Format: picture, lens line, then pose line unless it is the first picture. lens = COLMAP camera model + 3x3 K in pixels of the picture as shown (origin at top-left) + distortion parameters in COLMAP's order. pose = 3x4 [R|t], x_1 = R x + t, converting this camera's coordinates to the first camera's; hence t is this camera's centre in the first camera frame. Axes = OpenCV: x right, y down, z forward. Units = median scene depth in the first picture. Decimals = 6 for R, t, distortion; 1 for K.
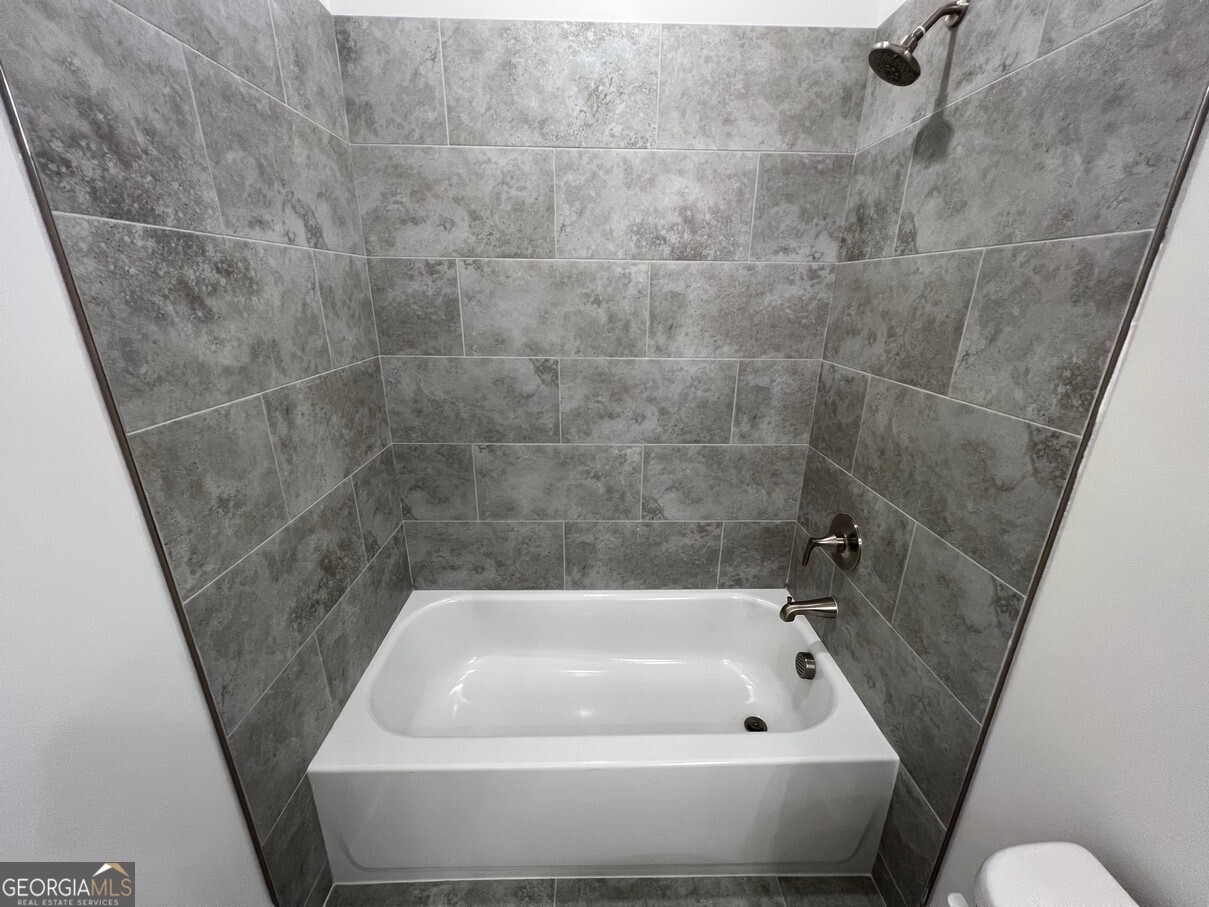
lens RADIAL K [[480.8, 0, 605.0], [0, 480.8, 454.4], [0, 0, 1]] dist [-0.001399, -0.000581]
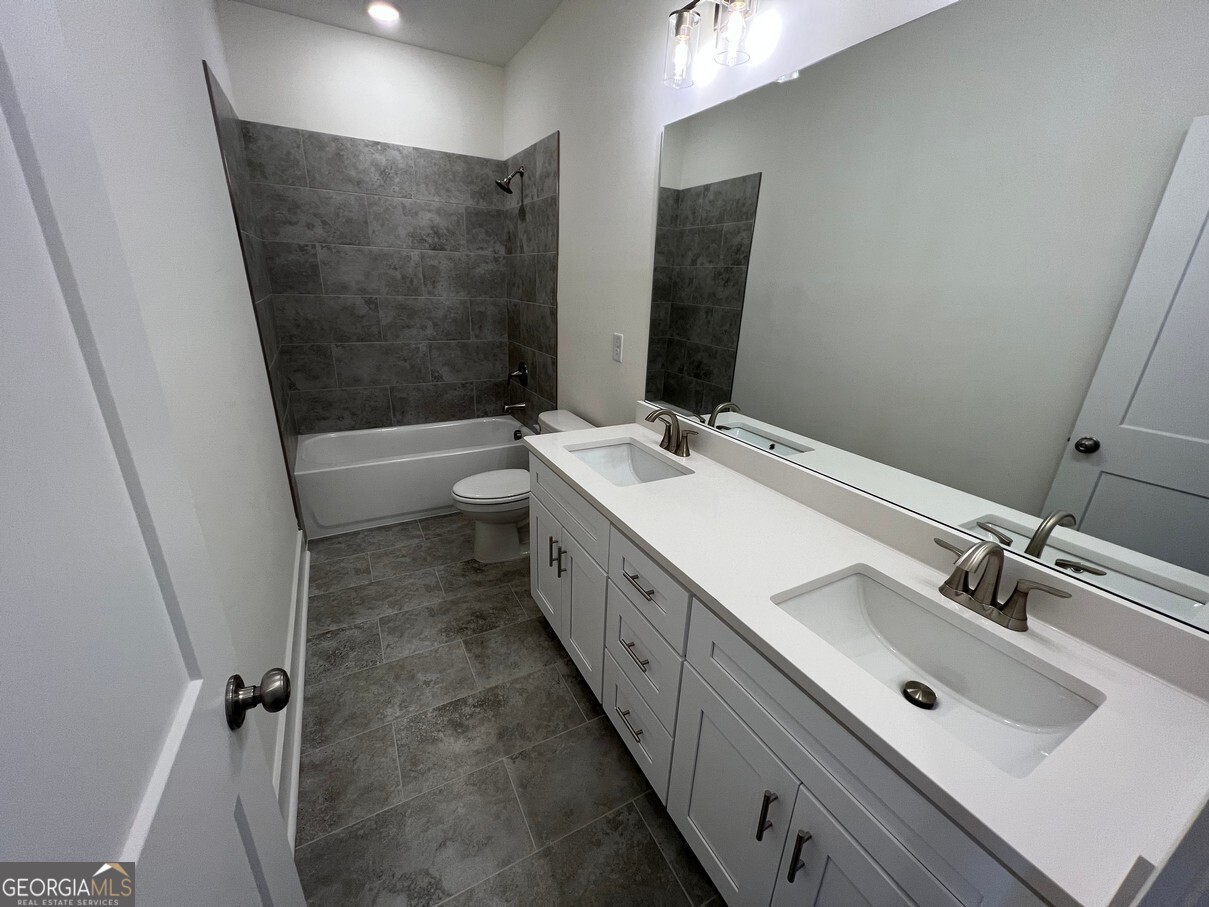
lens RADIAL K [[480.8, 0, 605.0], [0, 480.8, 454.4], [0, 0, 1]] dist [-0.001399, -0.000581]
pose [[0.888020, -0.133602, 0.439966, -0.234567], [0.118811, 0.991033, 0.061134, 0.463078], [-0.444189, -0.002016, 0.895931, -1.275941]]
